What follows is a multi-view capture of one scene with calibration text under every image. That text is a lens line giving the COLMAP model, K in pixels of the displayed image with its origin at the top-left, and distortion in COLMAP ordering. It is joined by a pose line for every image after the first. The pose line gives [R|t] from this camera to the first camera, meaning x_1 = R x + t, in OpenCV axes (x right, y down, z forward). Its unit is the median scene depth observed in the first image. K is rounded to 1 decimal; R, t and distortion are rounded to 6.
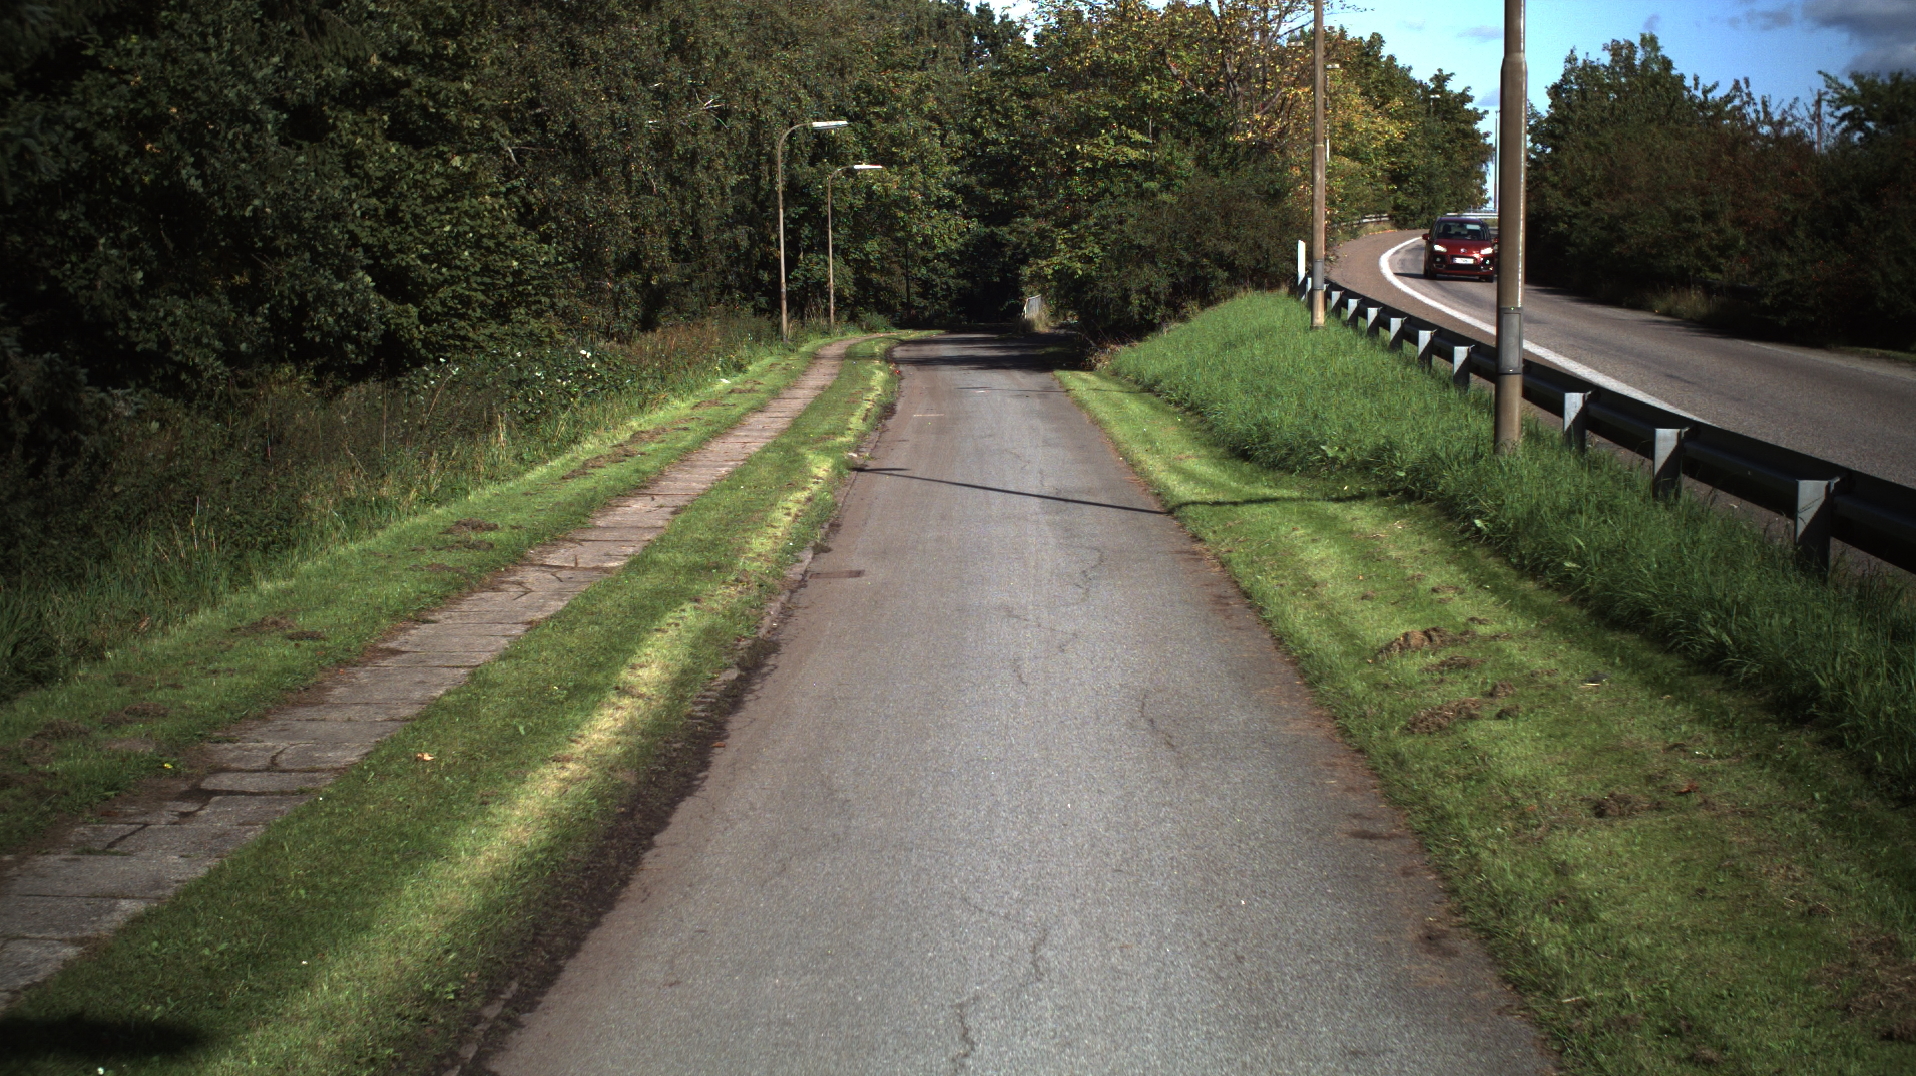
lens RADIAL K [[3381.6, 0, 958.0], [0, 3381.6, 538.0], [0, 0, 1]] dist [-0.294467, 0.320043]
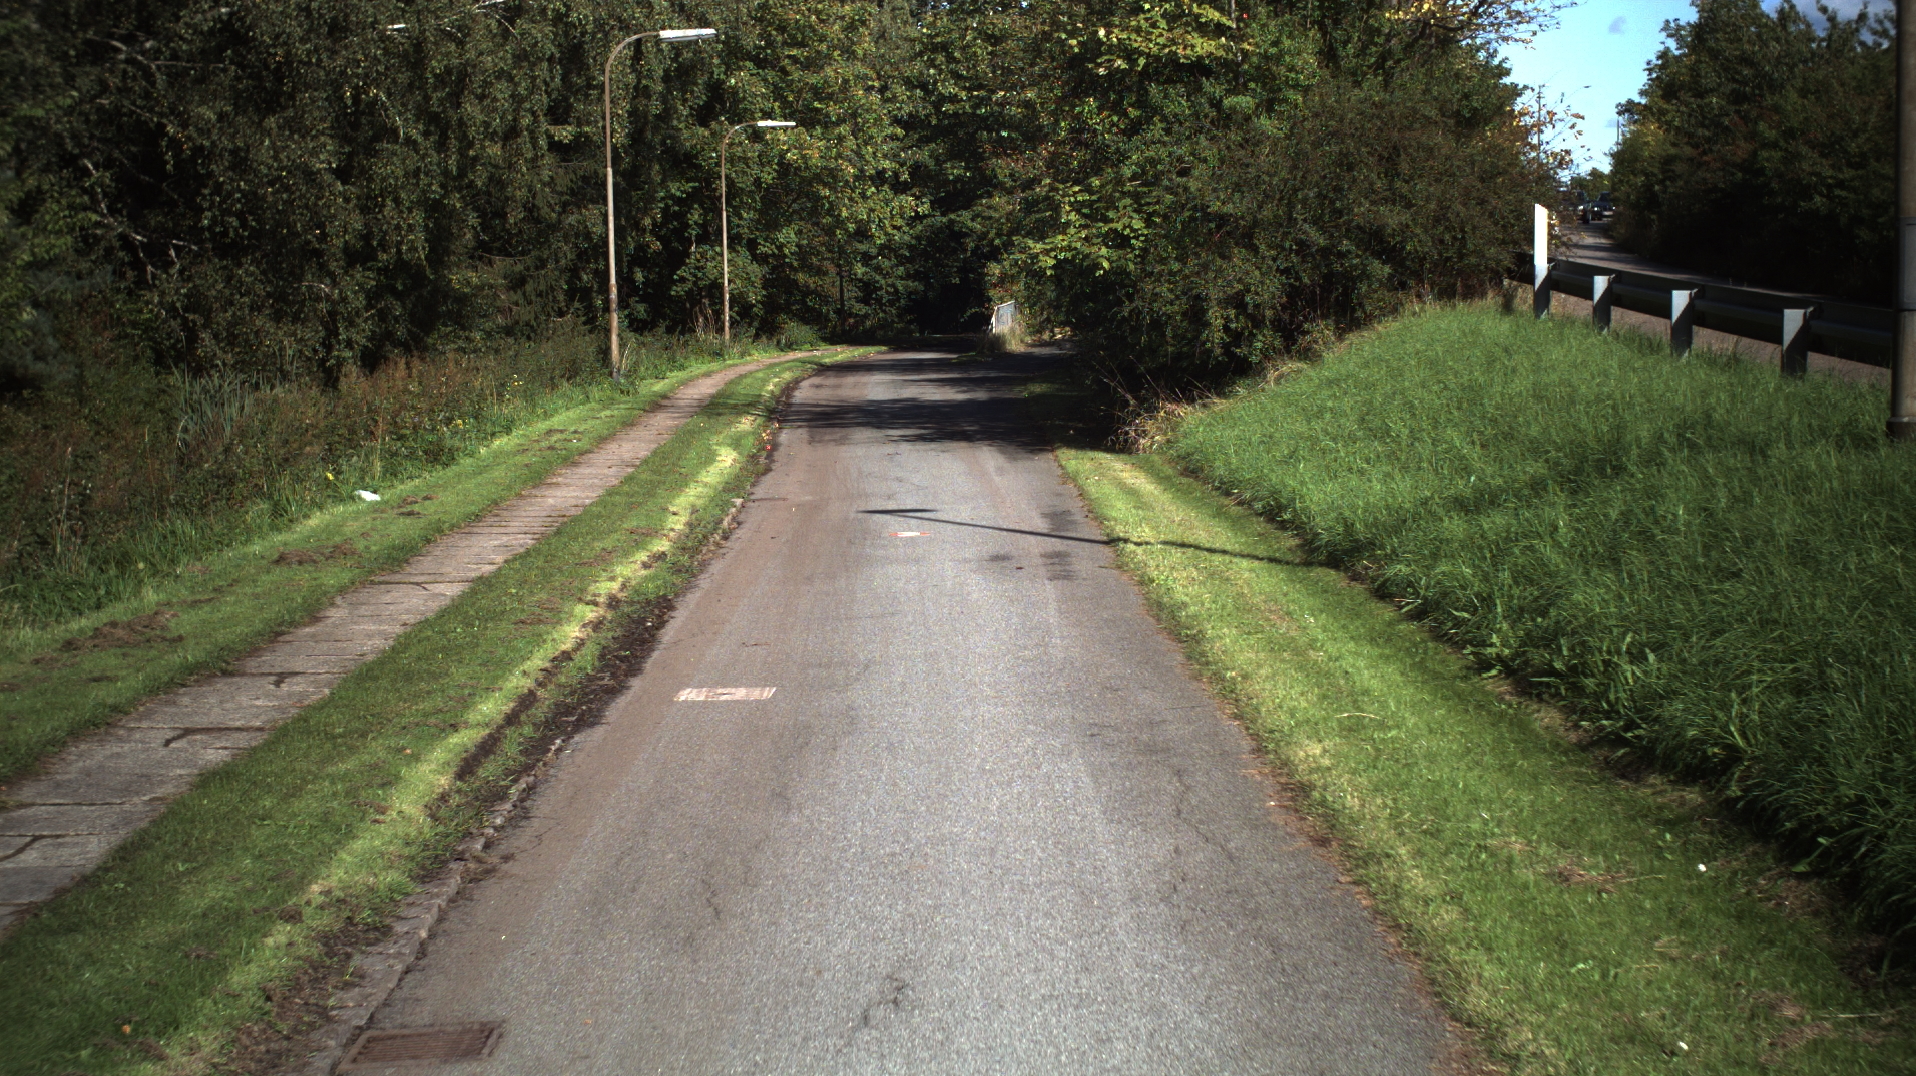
lens RADIAL K [[3381.6, 0, 958.0], [0, 3381.6, 538.0], [0, 0, 1]] dist [-0.294467, 0.320043]
pose [[0.999935, 0.000643, 0.011371, 0.004245], [-0.000636, 1.000000, -0.000627, -0.022012], [-0.011371, 0.000620, 0.999935, 0.291106]]
